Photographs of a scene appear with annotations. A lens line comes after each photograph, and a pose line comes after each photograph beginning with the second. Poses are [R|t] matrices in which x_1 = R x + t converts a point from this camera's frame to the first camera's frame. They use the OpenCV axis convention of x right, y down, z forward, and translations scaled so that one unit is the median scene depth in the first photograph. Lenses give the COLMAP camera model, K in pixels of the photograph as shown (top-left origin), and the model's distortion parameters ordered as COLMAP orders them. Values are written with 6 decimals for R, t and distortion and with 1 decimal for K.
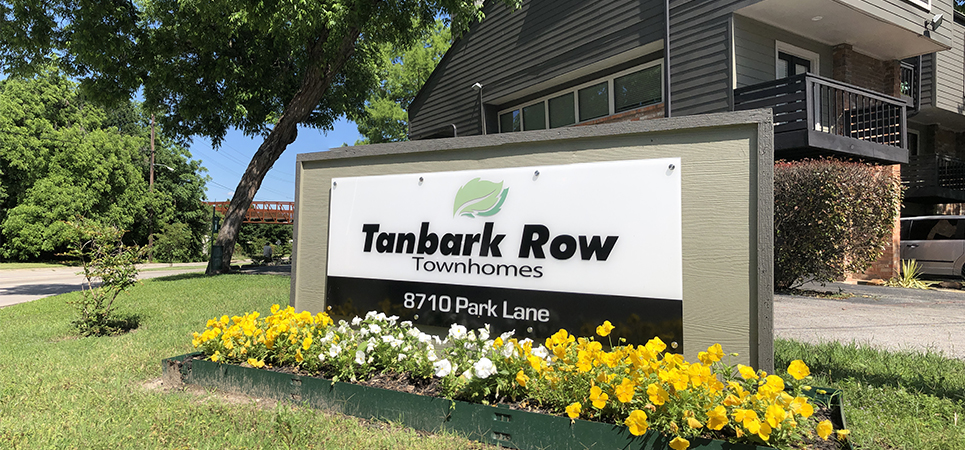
lens RADIAL K [[530.7, 0, 482.1], [0, 530.7, 237.0], [0, 0, 1]] dist [0.004288, 0.001200]
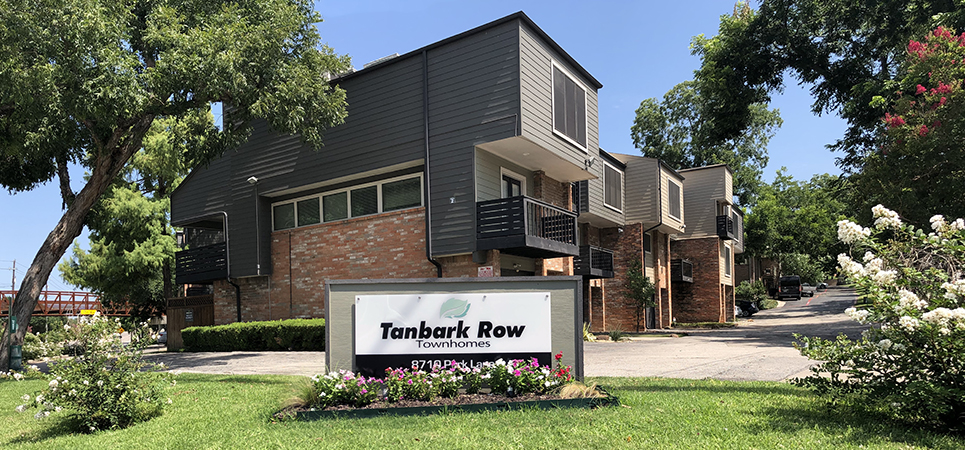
lens RADIAL K [[530.7, 0, 482.1], [0, 530.7, 237.0], [0, 0, 1]] dist [0.004288, 0.001200]
pose [[0.878463, 0.043293, 0.475845, -0.854545], [0.029010, 0.989217, -0.143556, -0.048433], [-0.476929, 0.139913, 0.867734, -0.796147]]
